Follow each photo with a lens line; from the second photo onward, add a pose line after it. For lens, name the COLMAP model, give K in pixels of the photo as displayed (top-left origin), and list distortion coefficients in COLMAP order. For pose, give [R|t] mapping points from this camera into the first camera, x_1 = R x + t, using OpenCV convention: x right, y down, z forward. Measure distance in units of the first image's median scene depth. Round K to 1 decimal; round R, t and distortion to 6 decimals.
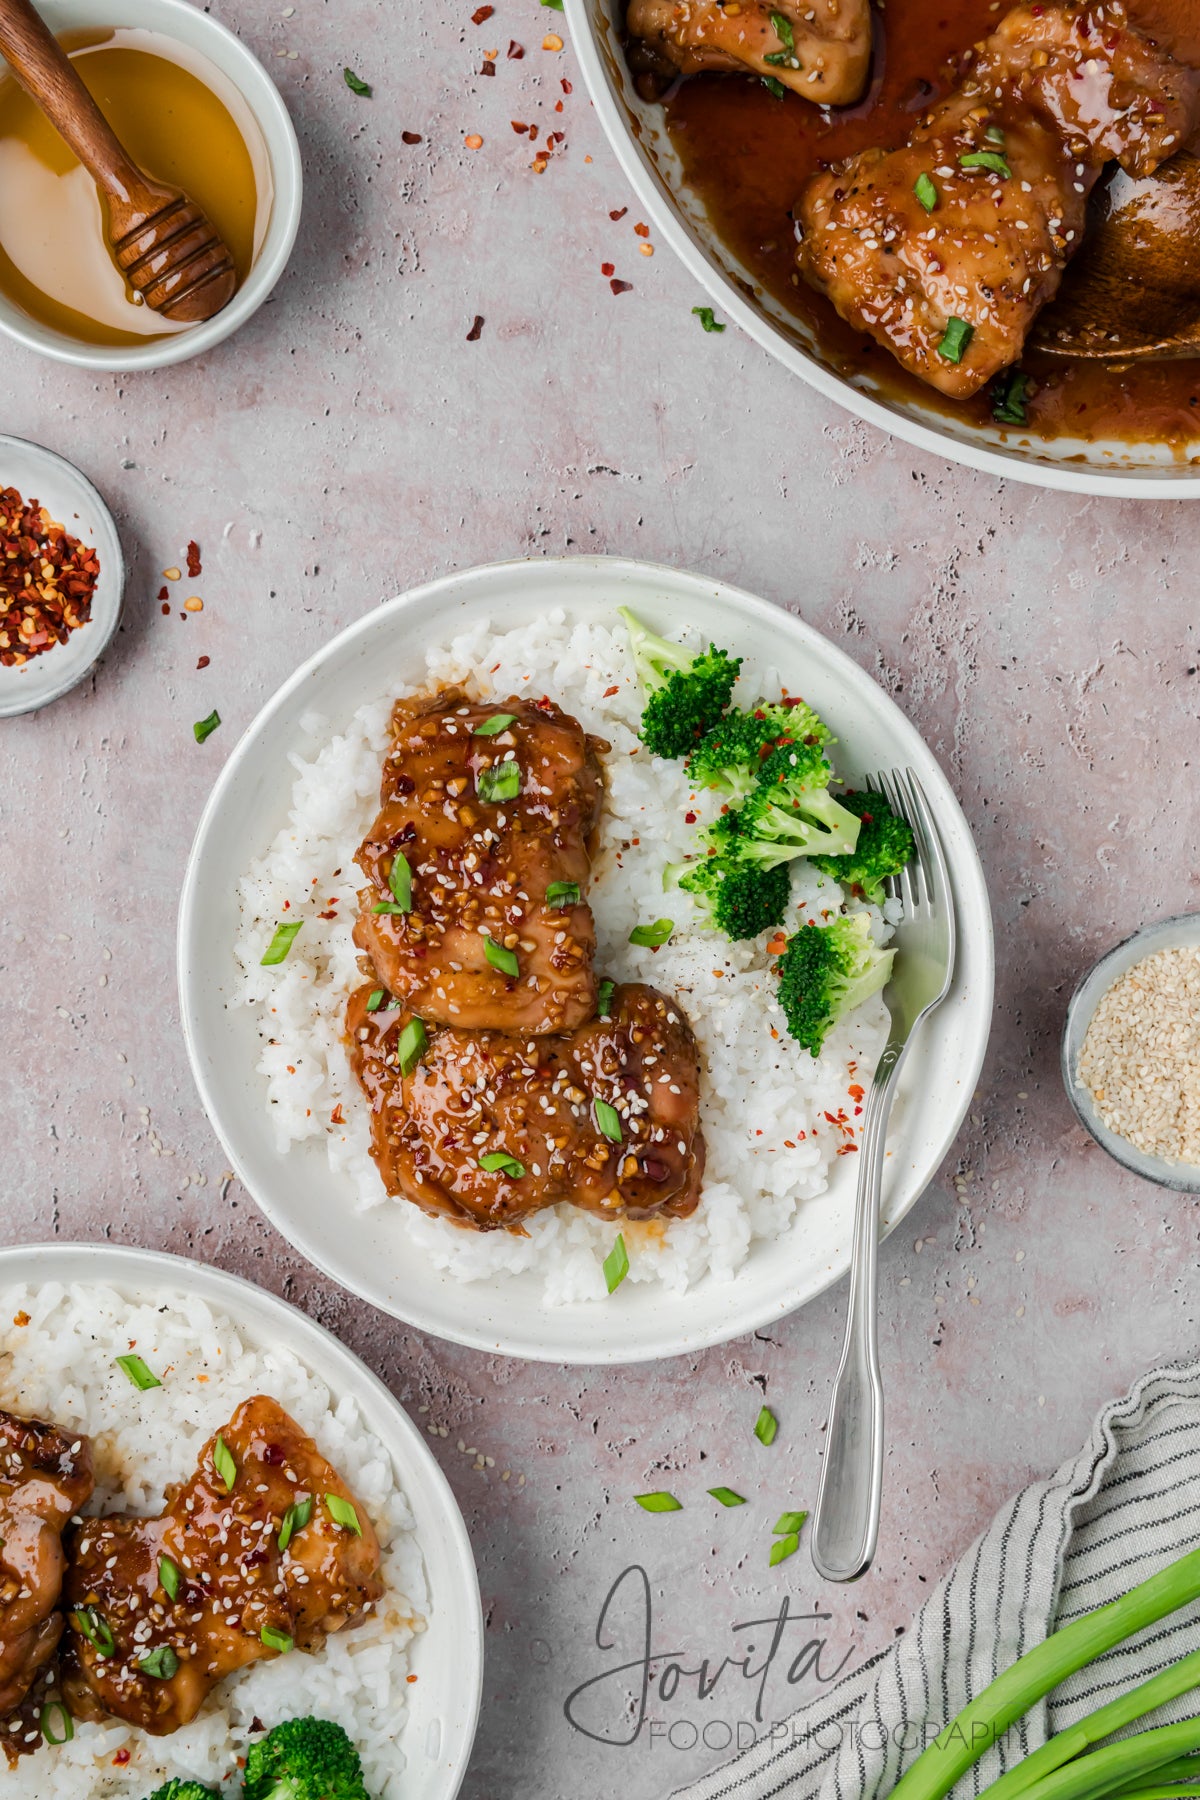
lens RADIAL K [[8968.4, 0, 599.9], [0, 8968.4, 902.4], [0, 0, 1]] dist [-0.178651, 0.000000]
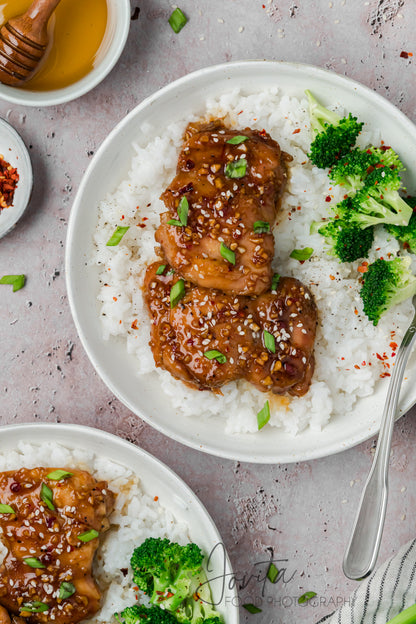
lens RADIAL K [[3109.0, 0, 208.2], [0, 3109.0, 311.3], [0, 0, 1]] dist [-0.178651, 0.000000]
pose [[0.991833, 0.123831, -0.030559, 0.007815], [-0.122194, 0.991214, 0.050624, -0.016326], [0.036559, -0.046477, 0.998250, 0.305032]]
